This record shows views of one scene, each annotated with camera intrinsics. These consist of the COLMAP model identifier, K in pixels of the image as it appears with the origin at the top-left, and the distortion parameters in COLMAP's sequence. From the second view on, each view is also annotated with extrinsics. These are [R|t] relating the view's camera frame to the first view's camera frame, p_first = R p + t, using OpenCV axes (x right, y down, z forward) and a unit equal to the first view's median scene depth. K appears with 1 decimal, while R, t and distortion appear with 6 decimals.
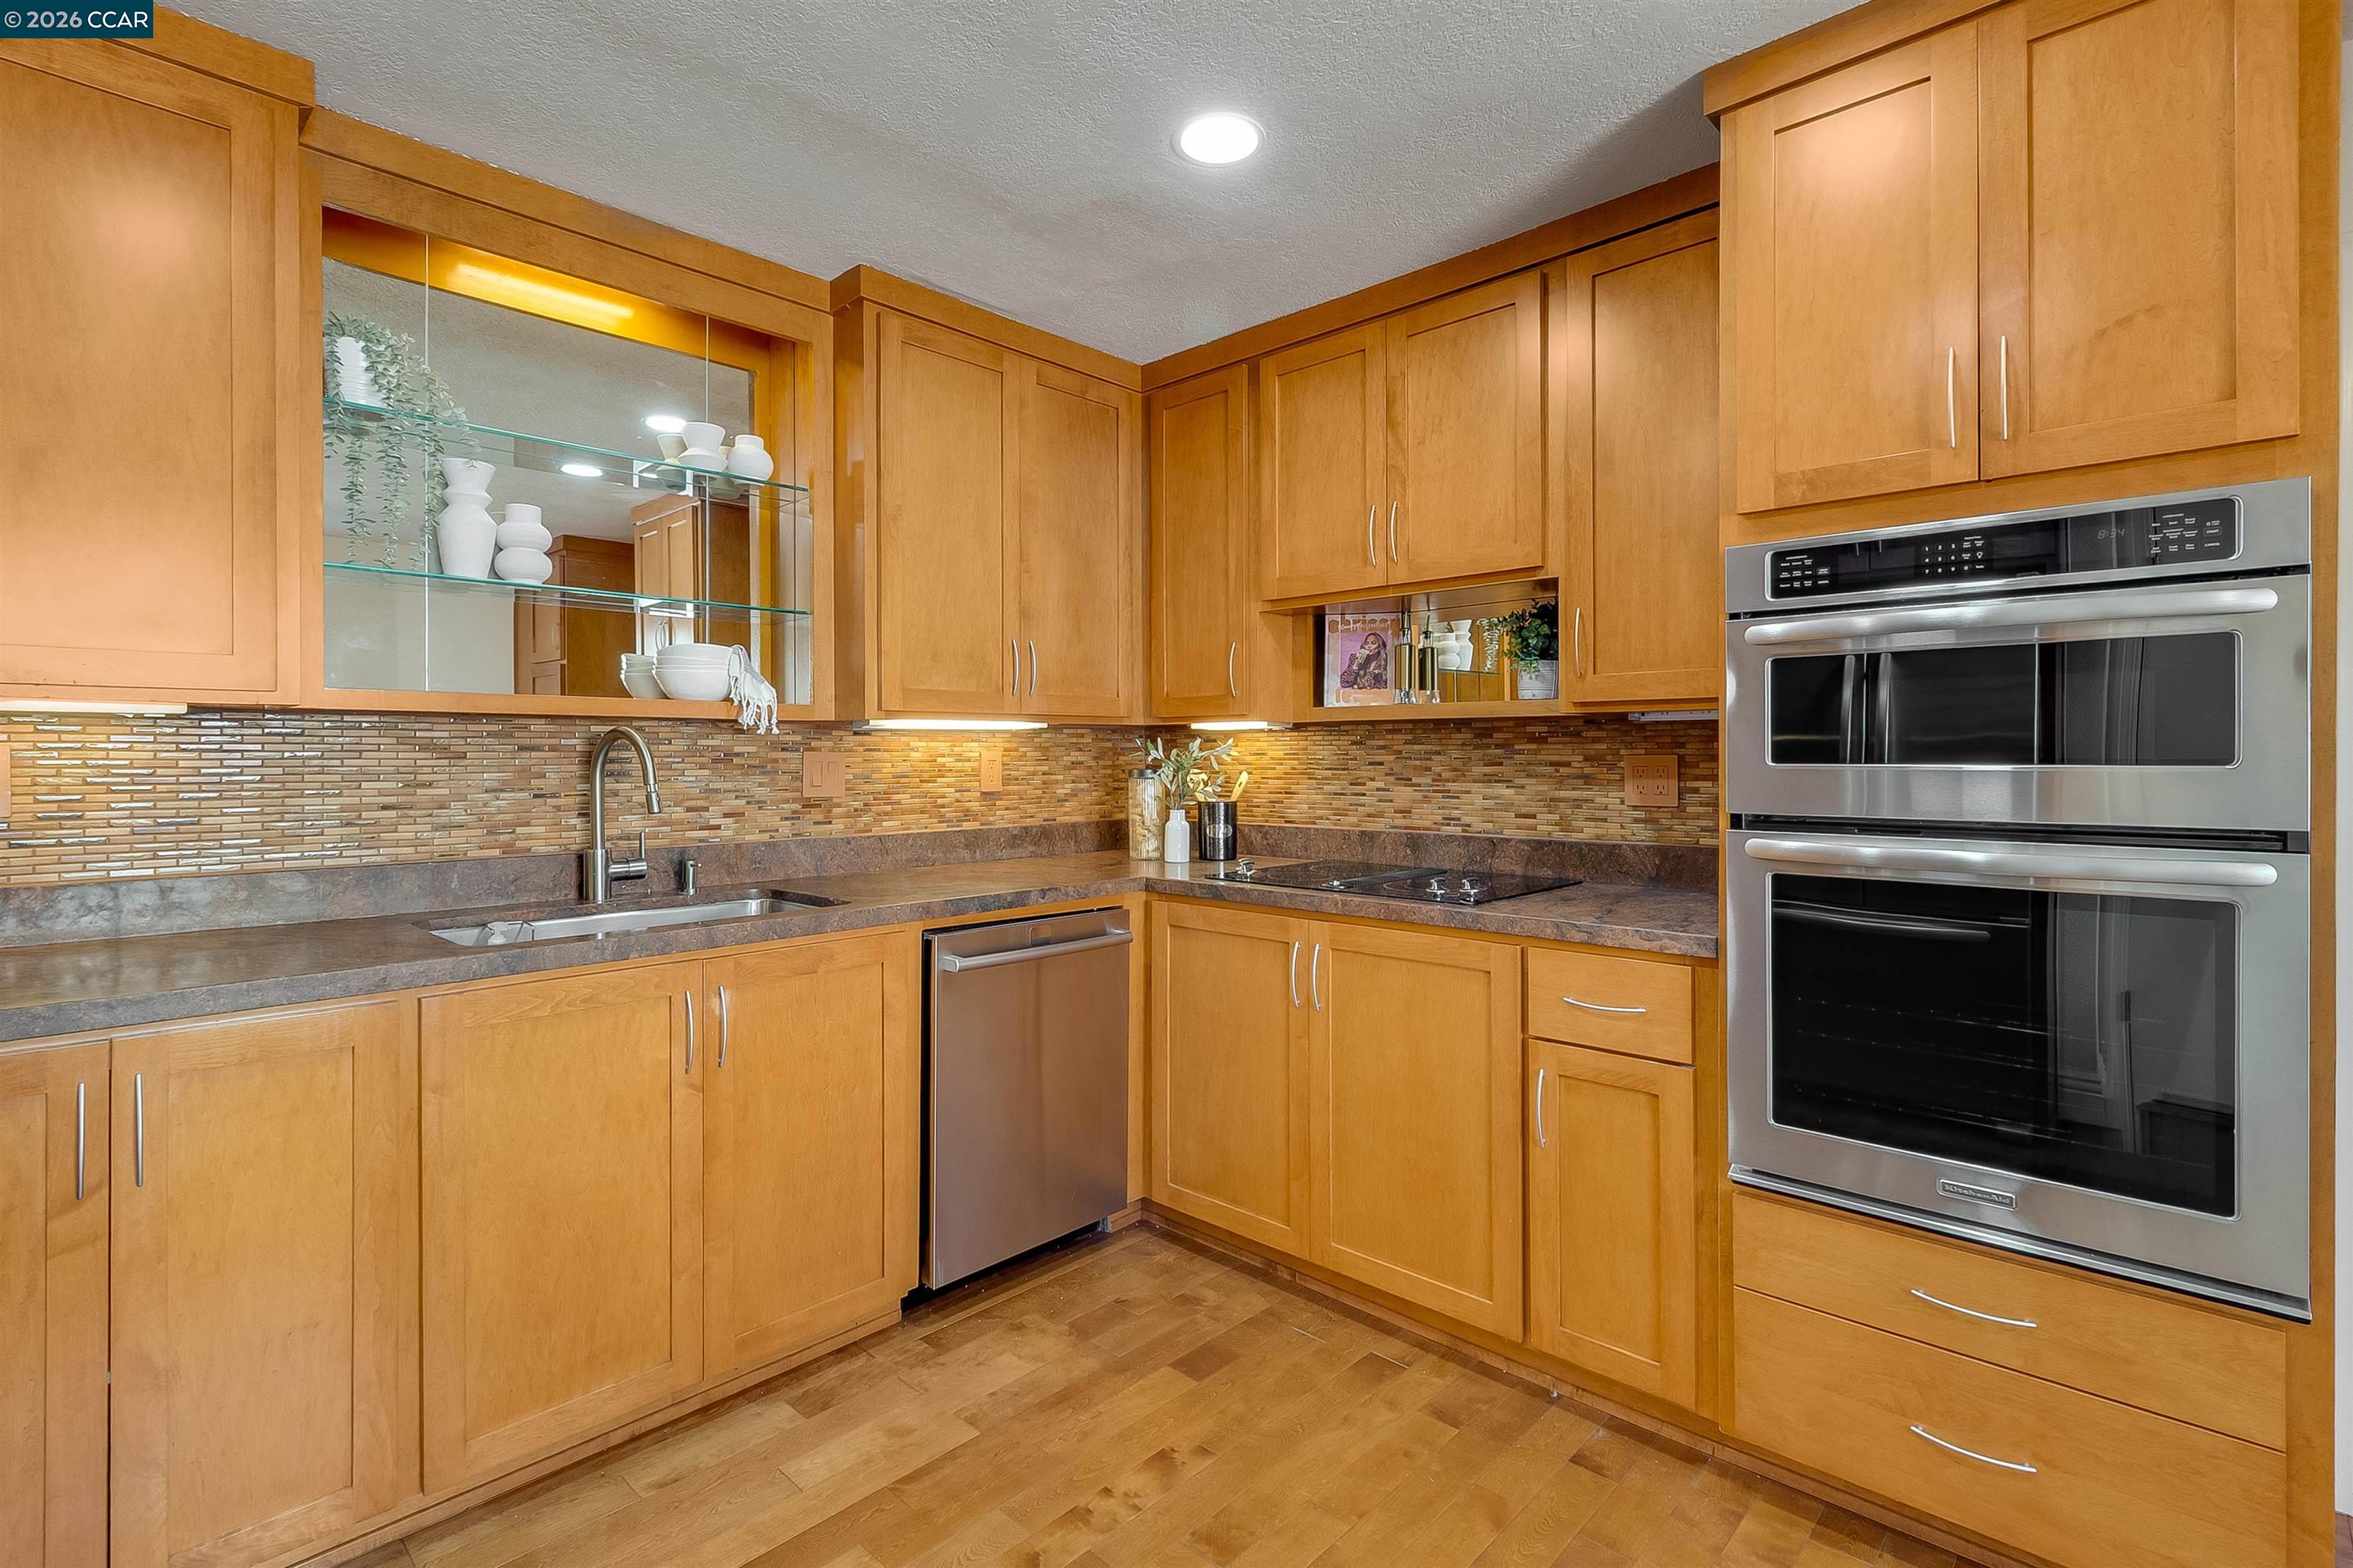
lens RADIAL K [[1082.5, 0, 1165.1], [0, 1082.5, 758.4], [0, 0, 1]] dist [0.001904, -0.006887]
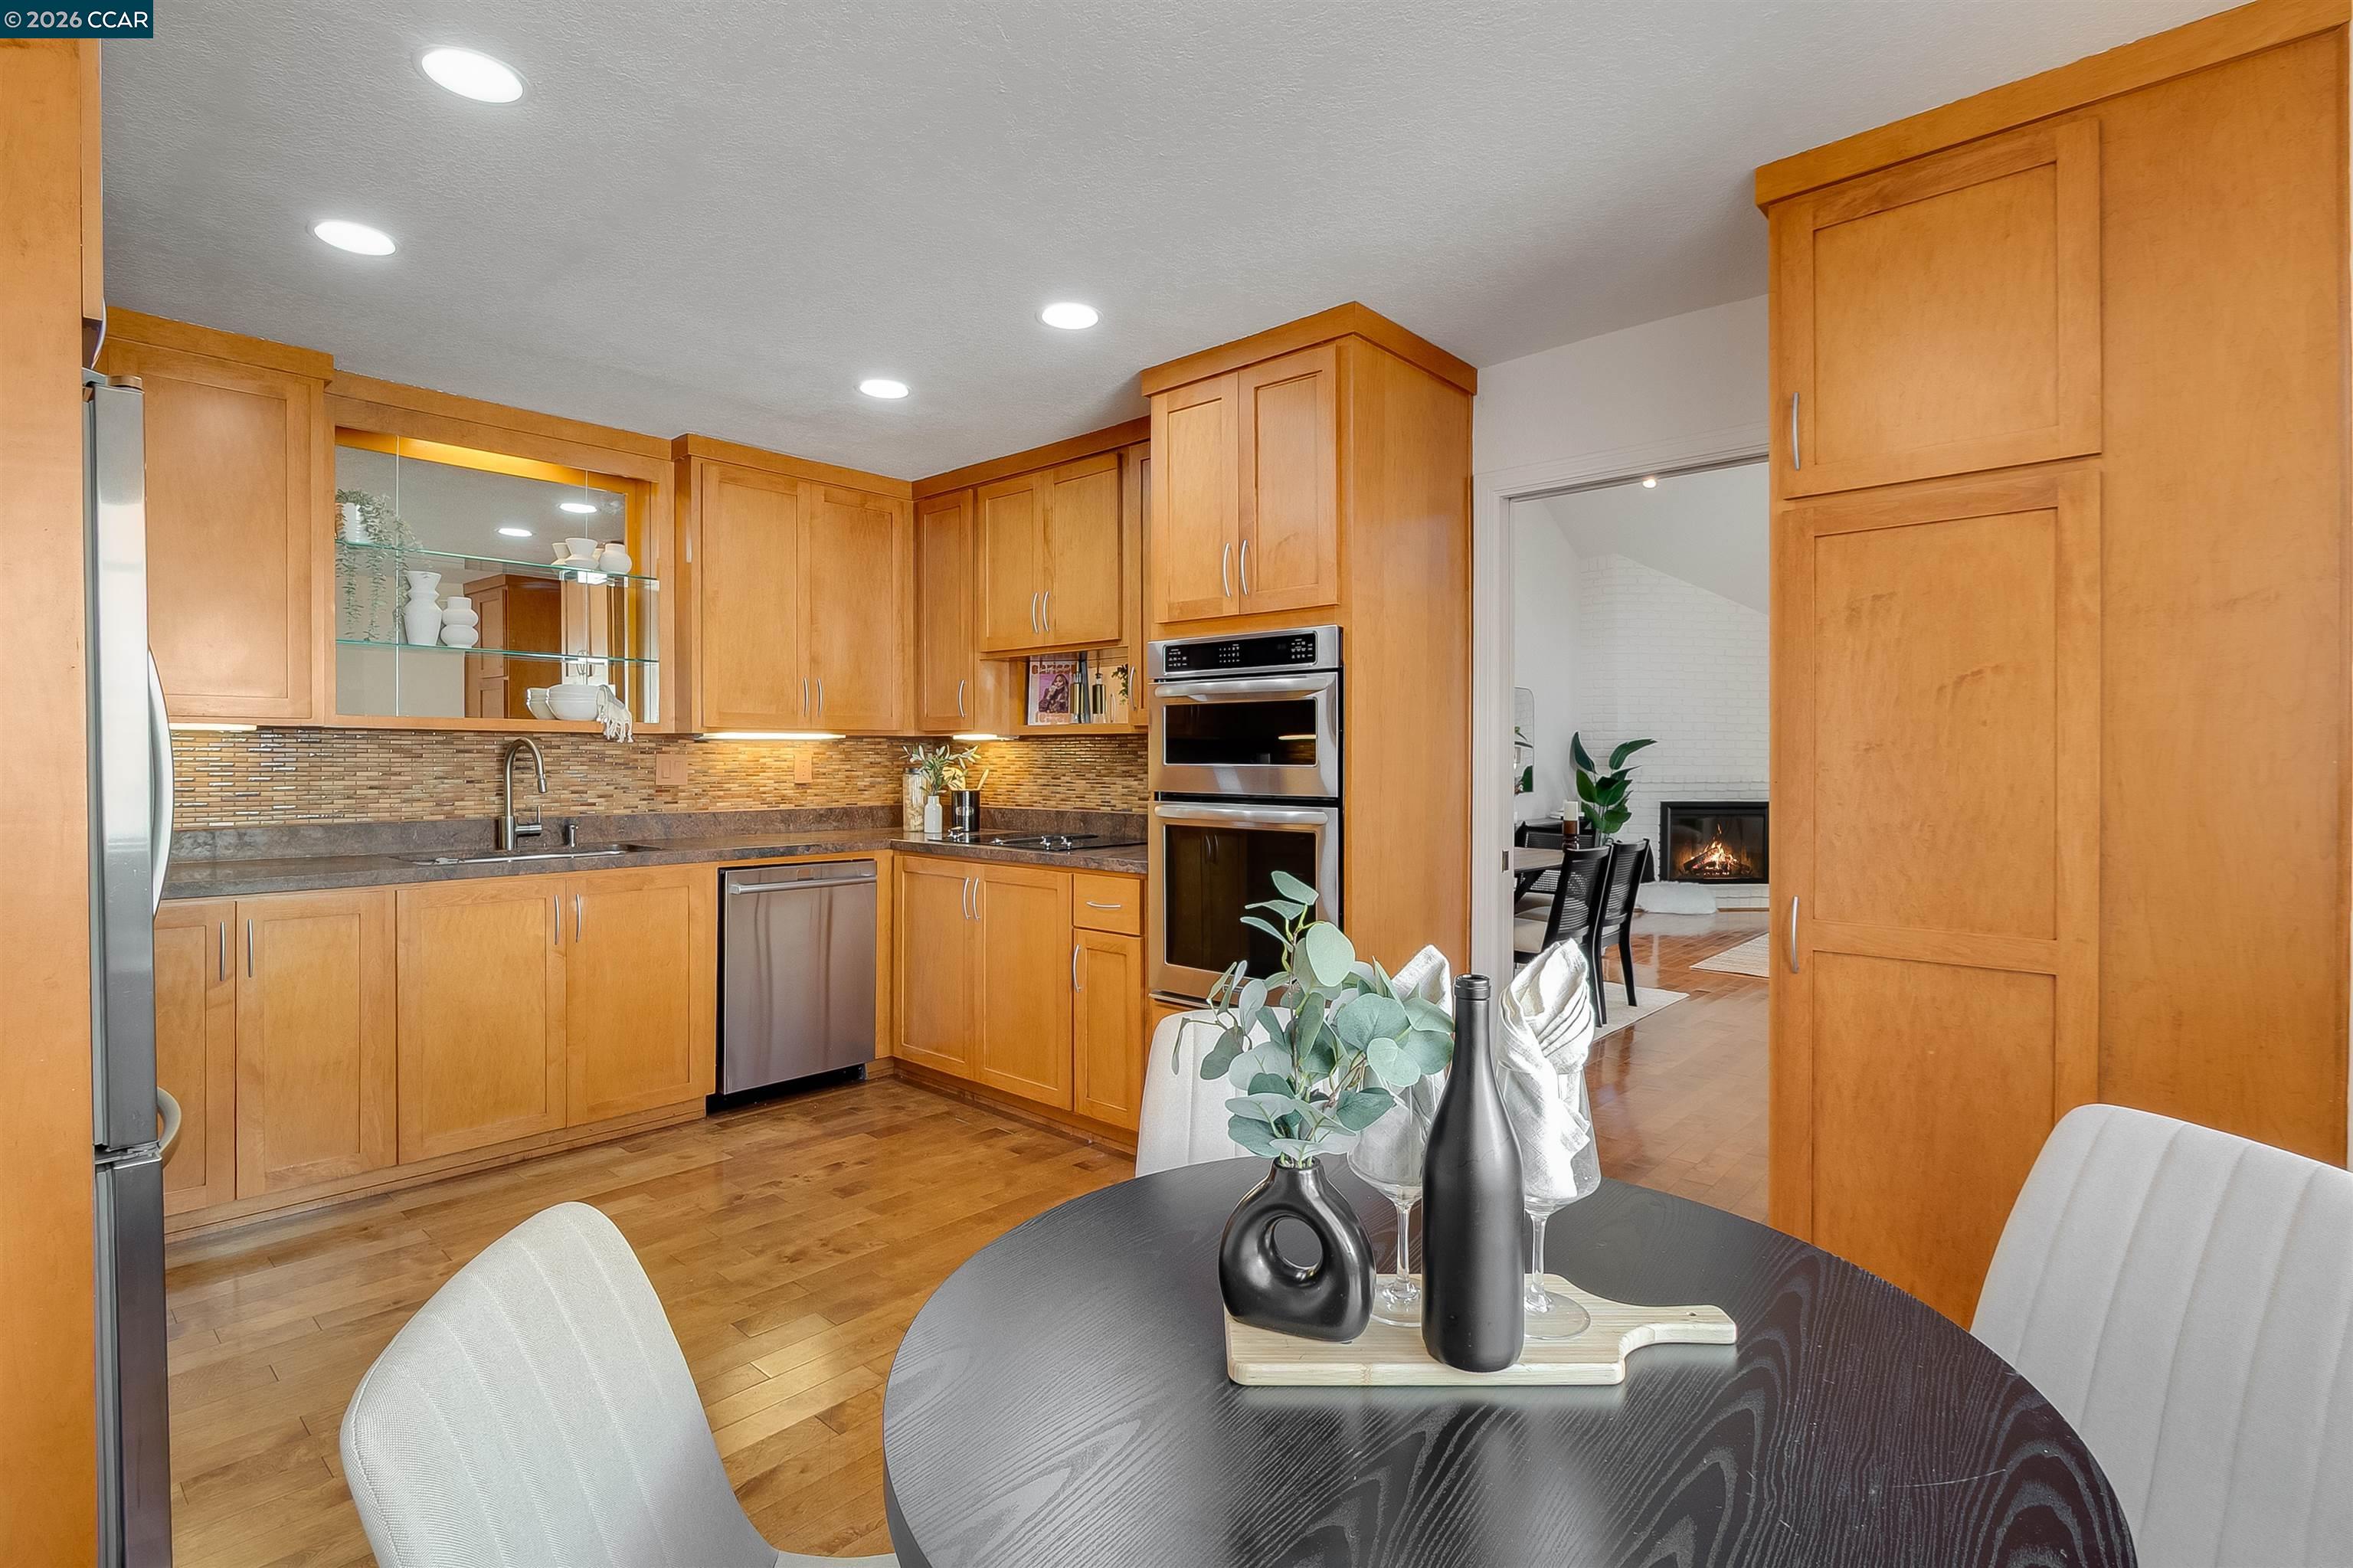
lens RADIAL K [[1103.0, 0, 1194.5], [0, 1103.0, 769.4], [0, 0, 1]] dist [0.000860, -0.012202]
pose [[0.999206, 0.004372, 0.039604, 0.368481], [-0.004661, 0.999963, 0.007220, 0.000427], [-0.039571, -0.007399, 0.999189, -0.574284]]
